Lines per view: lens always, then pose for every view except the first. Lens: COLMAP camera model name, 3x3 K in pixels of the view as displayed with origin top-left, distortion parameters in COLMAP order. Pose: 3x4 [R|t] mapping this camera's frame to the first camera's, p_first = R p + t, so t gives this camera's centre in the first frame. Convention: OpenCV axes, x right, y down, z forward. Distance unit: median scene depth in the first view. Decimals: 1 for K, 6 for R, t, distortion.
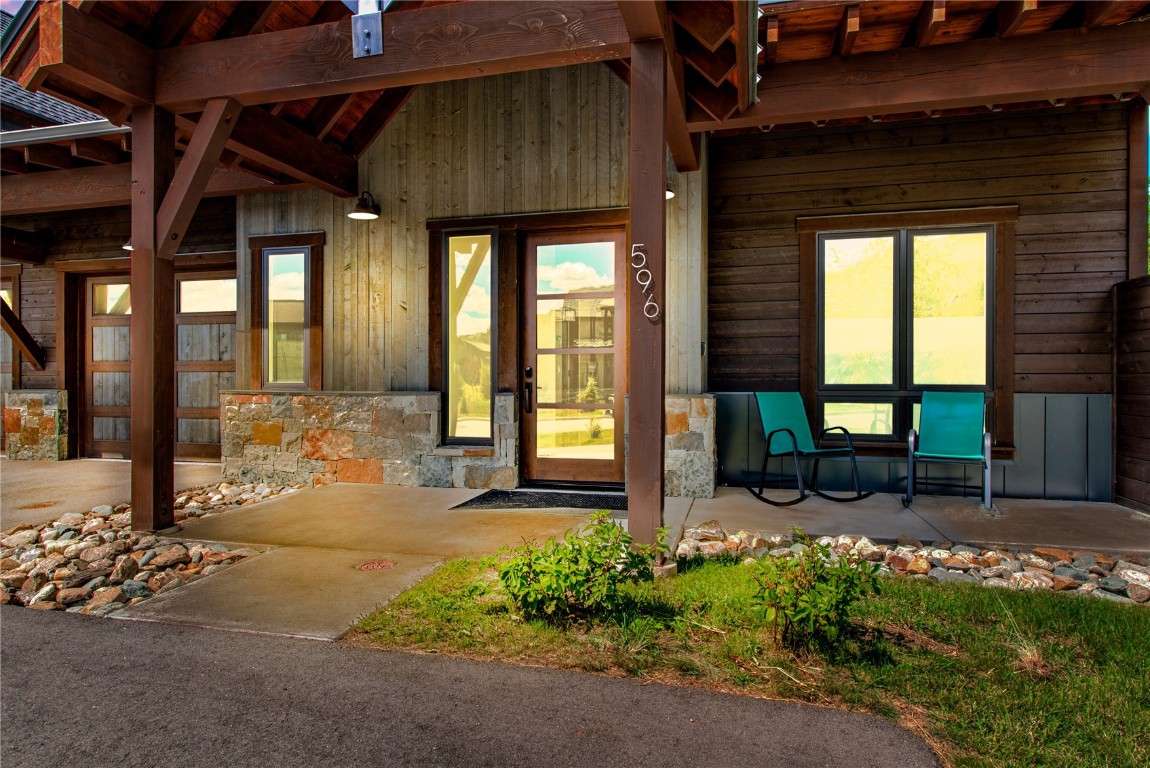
lens RADIAL K [[603.8, 0, 583.6], [0, 603.8, 377.3], [0, 0, 1]] dist [-0.004567, -0.000157]
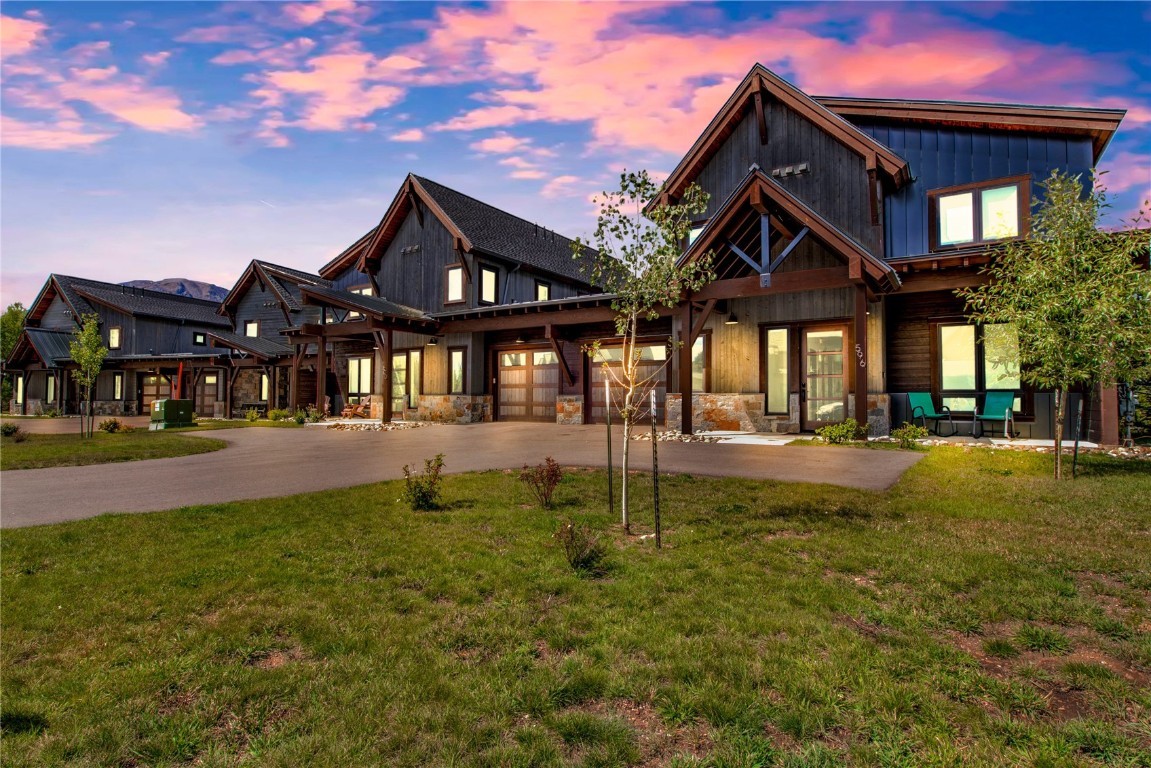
lens RADIAL K [[598.3, 0, 576.0], [0, 598.3, 378.3], [0, 0, 1]] dist [0.000790, 0.003909]
pose [[0.952640, -0.008405, -0.303983, -0.231596], [-0.004009, 0.999184, -0.040193, 0.064346], [0.304072, 0.039508, 0.951829, -1.556206]]
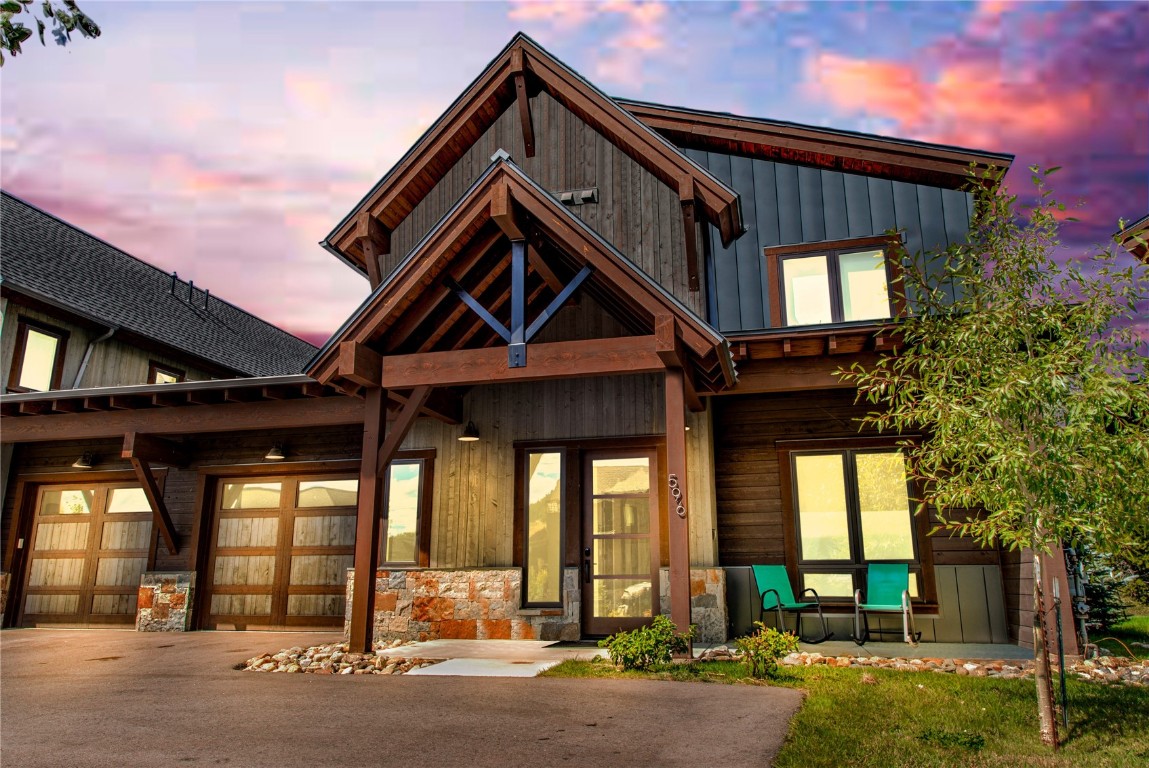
lens RADIAL K [[779.3, 0, 579.3], [0, 779.3, 388.4], [0, 0, 1]] dist [0.009857, -0.008222]
pose [[0.999945, -0.000666, 0.010487, -0.128390], [0.003165, 0.970727, -0.240163, 0.056171], [-0.010020, 0.240183, 0.970676, -0.804139]]
